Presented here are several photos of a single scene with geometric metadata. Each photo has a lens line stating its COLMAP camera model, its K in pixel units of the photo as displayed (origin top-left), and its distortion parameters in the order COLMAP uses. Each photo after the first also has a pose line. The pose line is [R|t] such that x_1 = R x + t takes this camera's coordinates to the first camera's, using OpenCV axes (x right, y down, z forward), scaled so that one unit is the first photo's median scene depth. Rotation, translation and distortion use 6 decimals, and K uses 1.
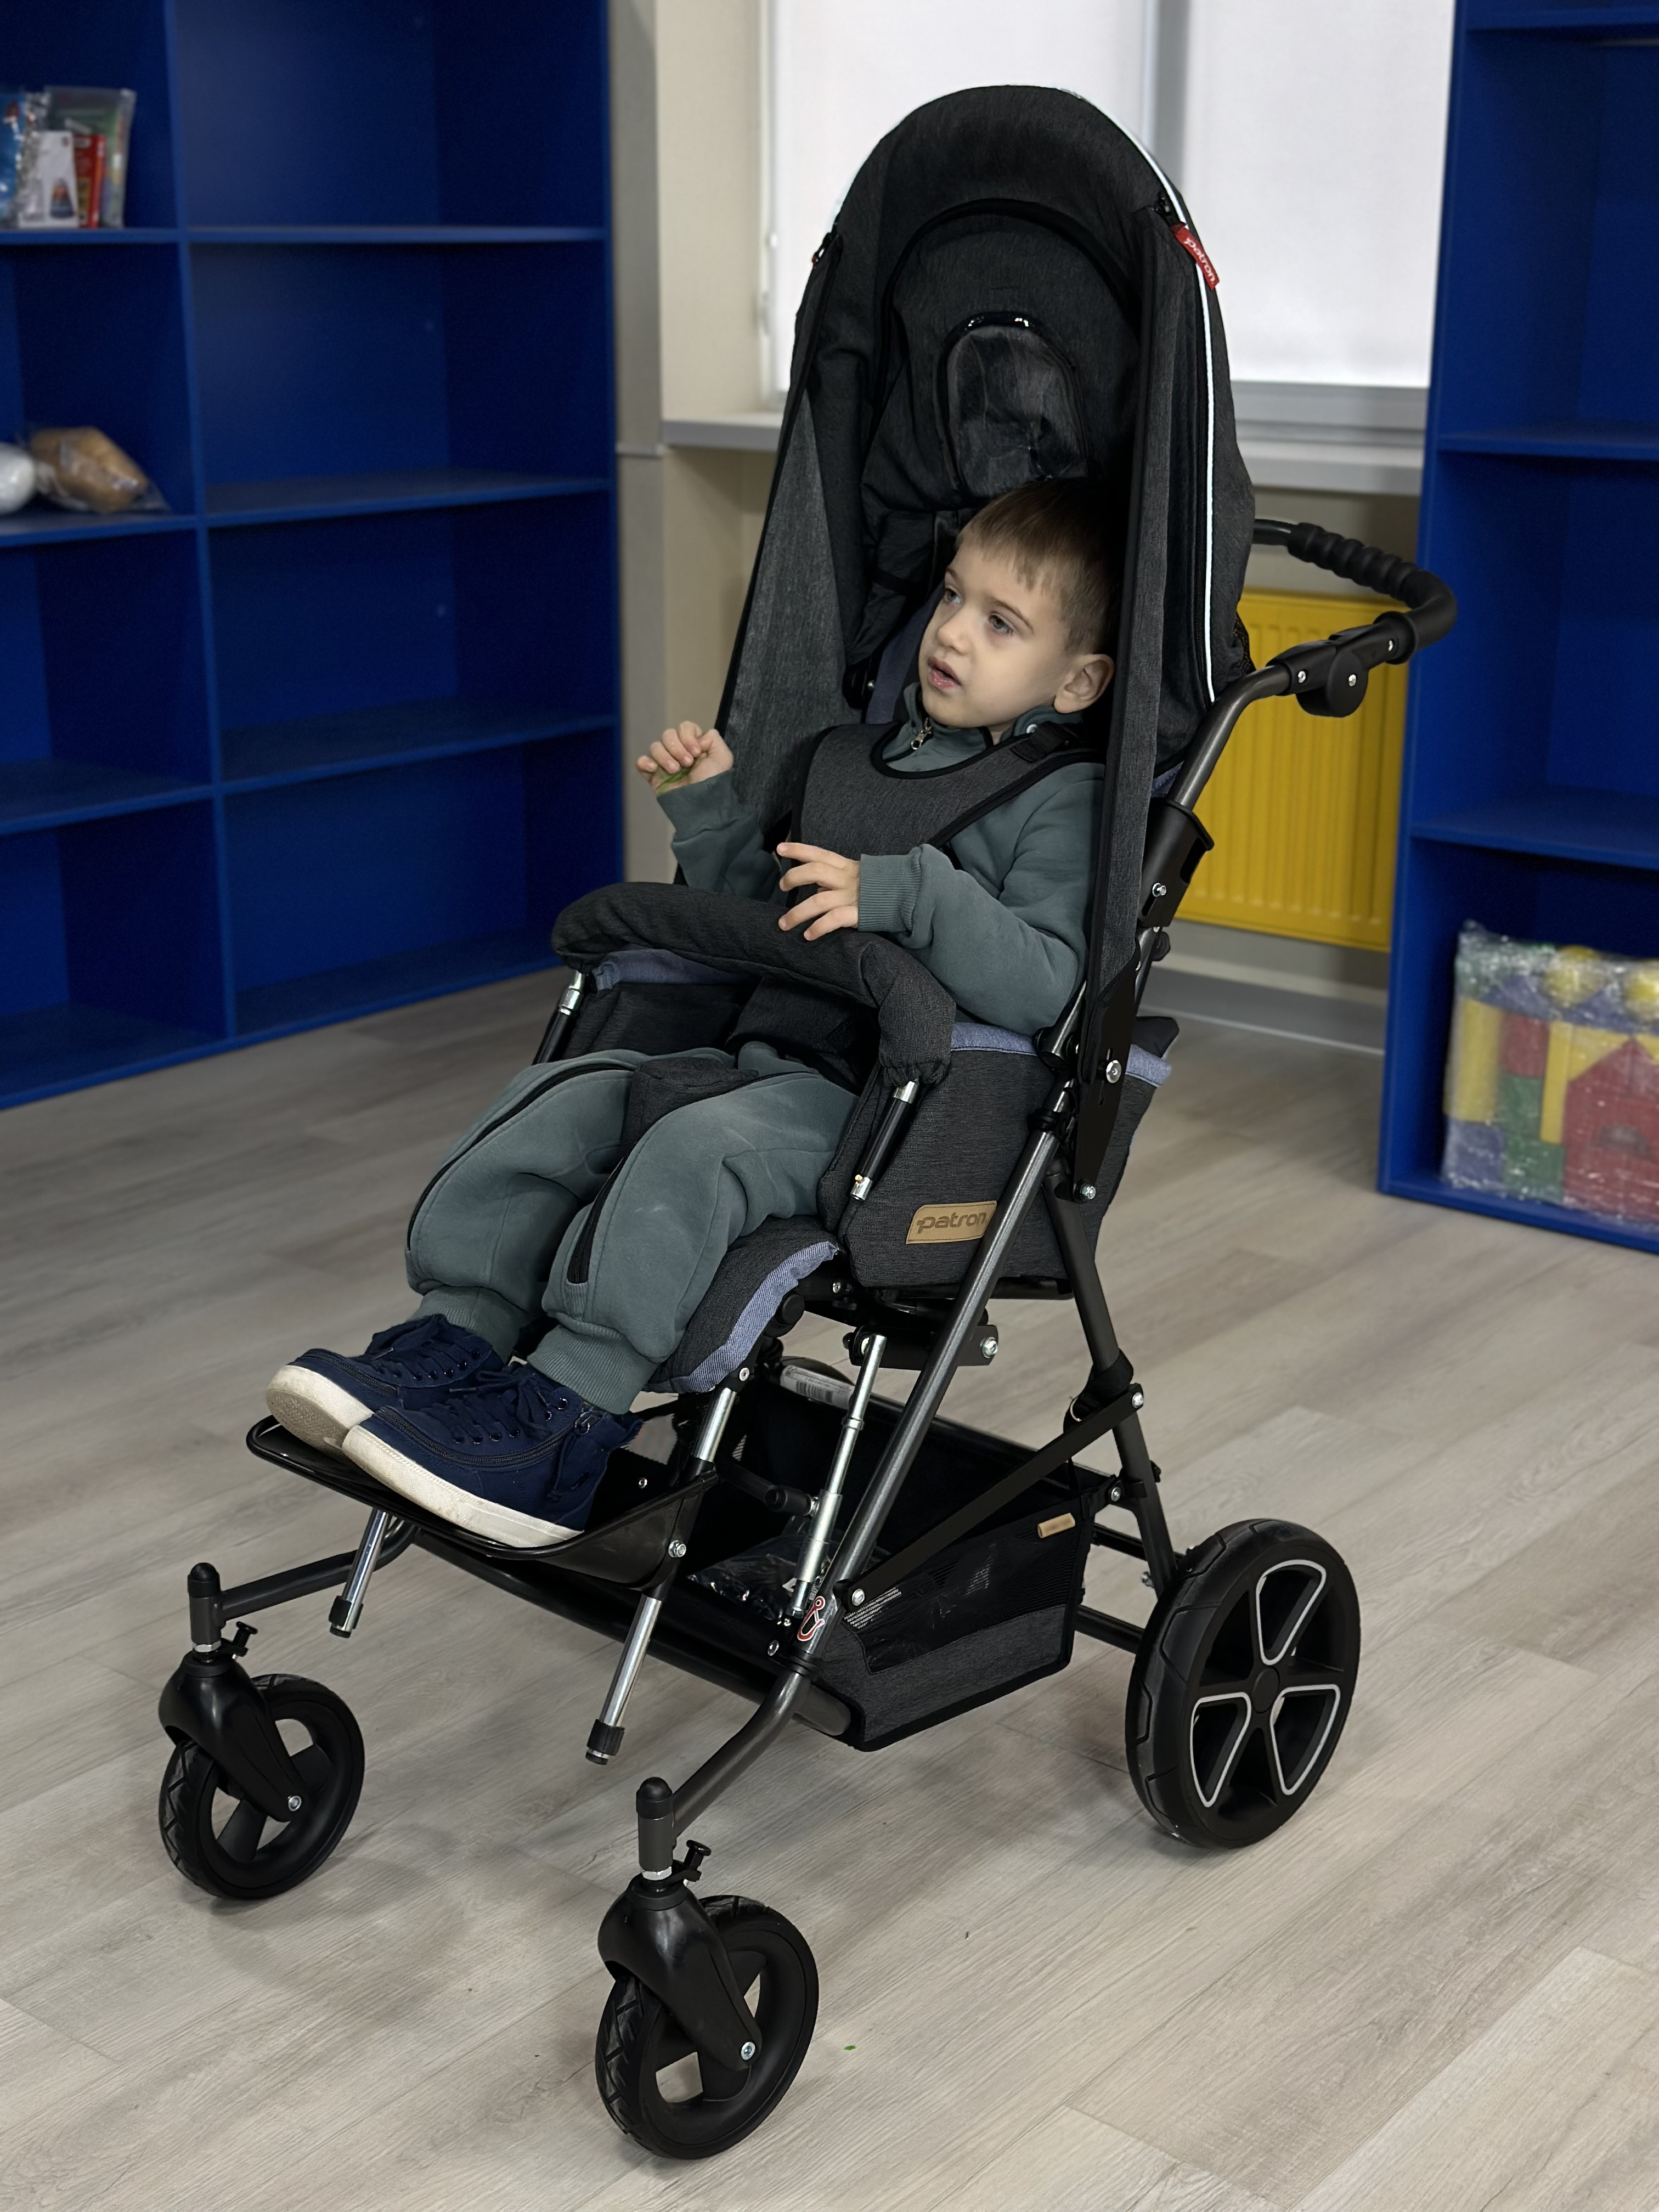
lens RADIAL K [[3191.2, 0, 822.2], [0, 3191.2, 1103.0], [0, 0, 1]] dist [0.156776, 0.000000]
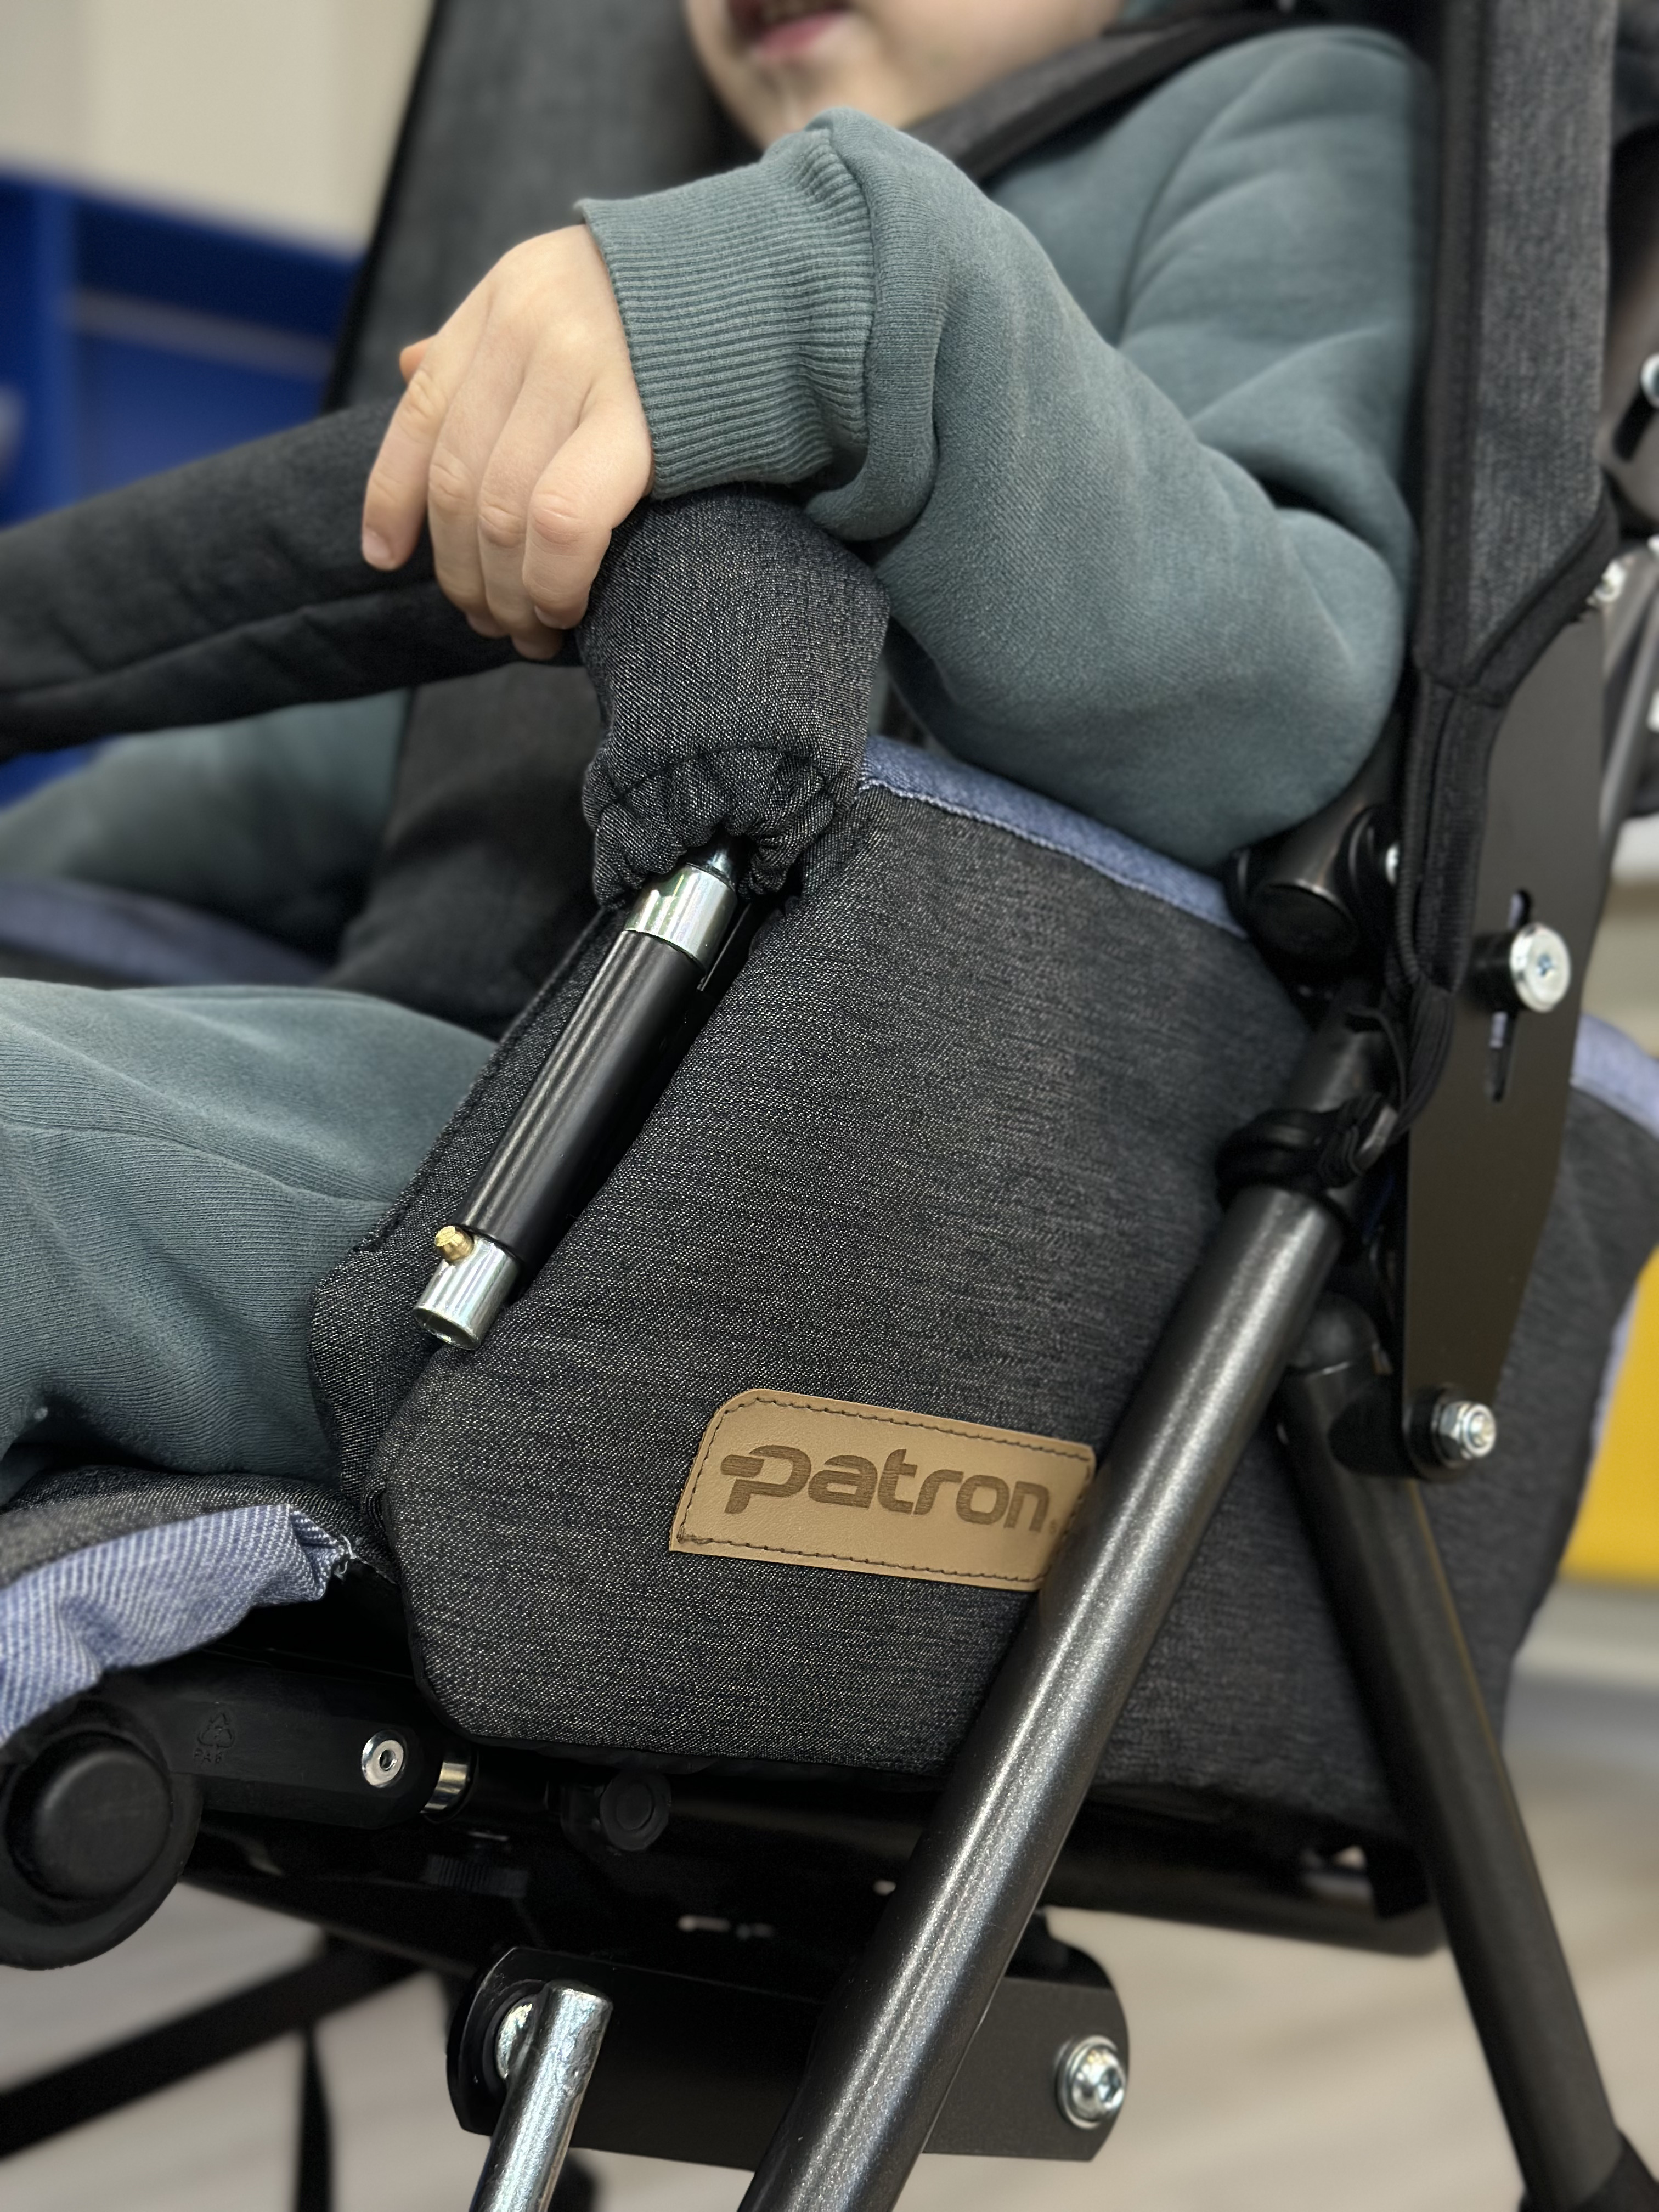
lens RADIAL K [[3191.2, 0, 832.4], [0, 3191.2, 1101.3], [0, 0, 1]] dist [0.156776, 0.000000]
pose [[0.994922, -0.023407, -0.097890, 0.059709], [-0.006452, 0.955750, -0.294110, 0.078976], [0.100443, 0.293248, 0.950745, 0.754046]]
